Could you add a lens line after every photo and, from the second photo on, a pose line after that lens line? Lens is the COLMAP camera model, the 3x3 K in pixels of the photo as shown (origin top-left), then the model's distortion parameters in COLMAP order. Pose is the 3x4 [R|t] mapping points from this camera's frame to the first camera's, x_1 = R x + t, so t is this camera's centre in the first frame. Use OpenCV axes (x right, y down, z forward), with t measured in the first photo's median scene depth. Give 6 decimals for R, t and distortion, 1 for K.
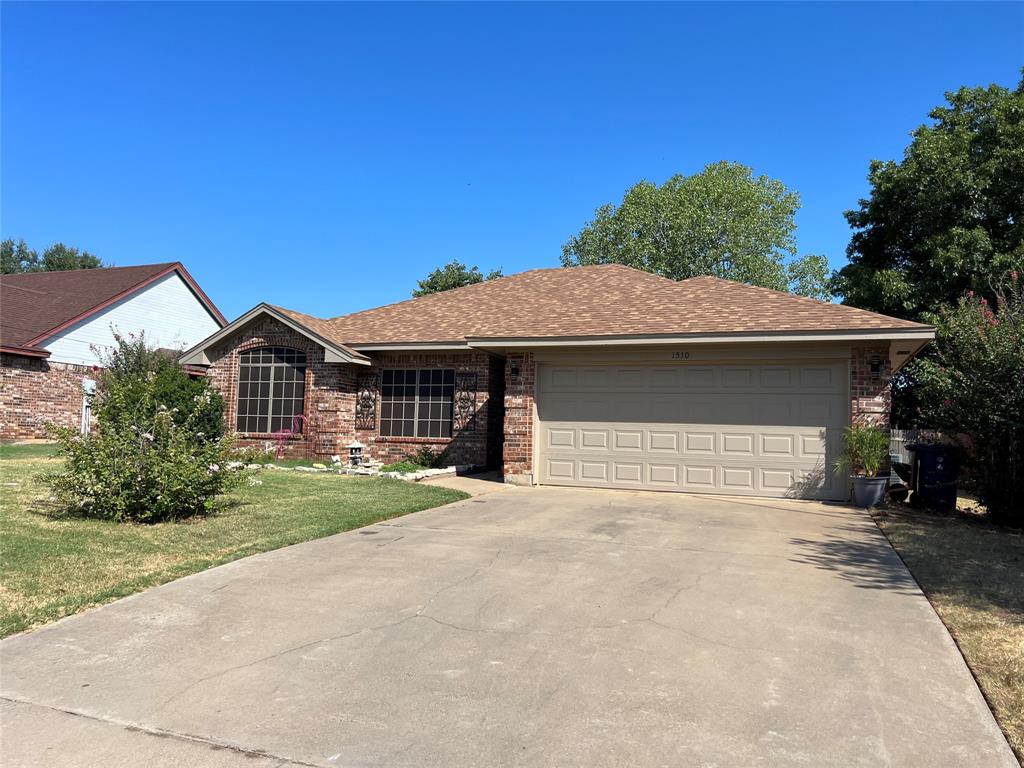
lens RADIAL K [[782.0, 0, 512.0], [0, 782.0, 384.0], [0, 0, 1]] dist [0.172071, -0.399800]
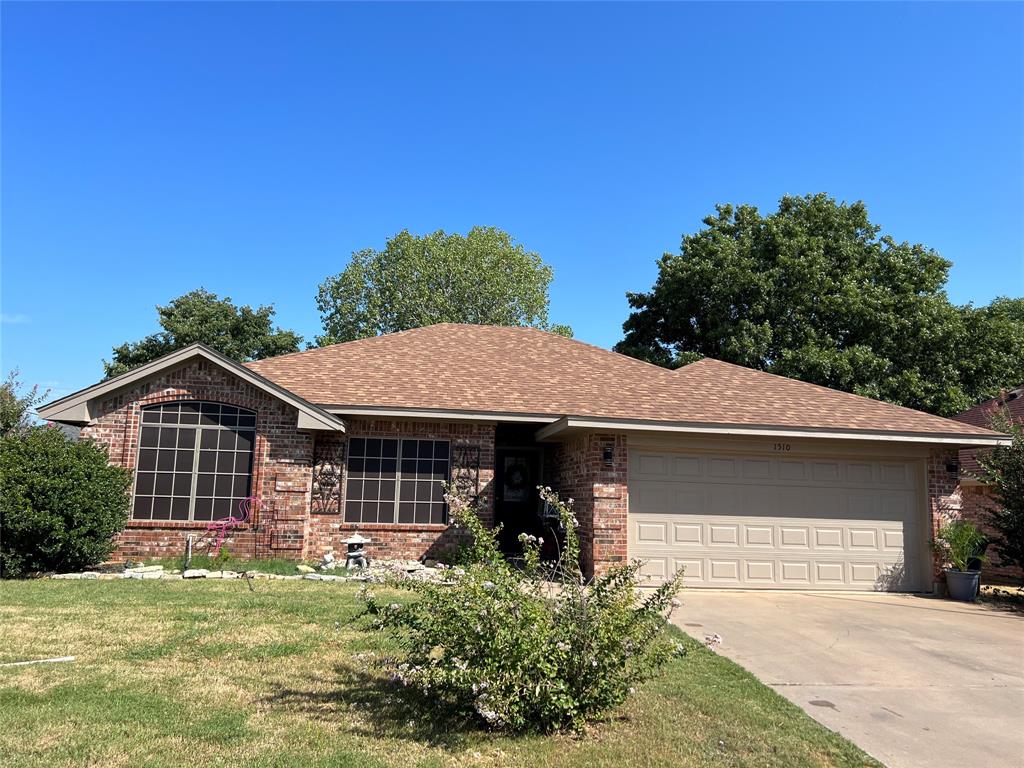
lens RADIAL K [[782.0, 0, 512.0], [0, 782.0, 384.0], [0, 0, 1]] dist [0.172071, -0.399800]
pose [[0.879464, 0.063550, 0.471704, -0.409790], [-0.039420, 0.997367, -0.060874, -0.031068], [-0.474330, 0.034942, 0.879653, 0.219750]]
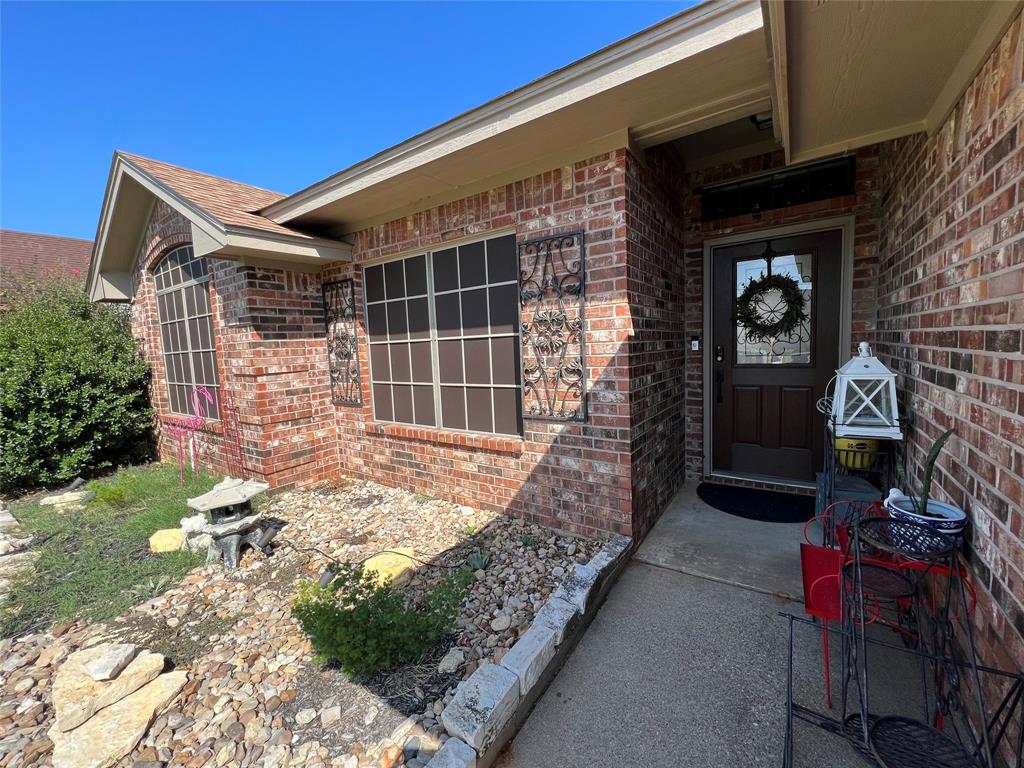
lens RADIAL K [[407.8, 0, 512.0], [0, 407.8, 384.0], [0, 0, 1]] dist [-0.002752, -0.000098]
pose [[0.968227, -0.048428, -0.245340, -0.034973], [0.091560, 0.981598, 0.167578, 0.014482], [0.232710, -0.184717, 0.954843, 0.811010]]
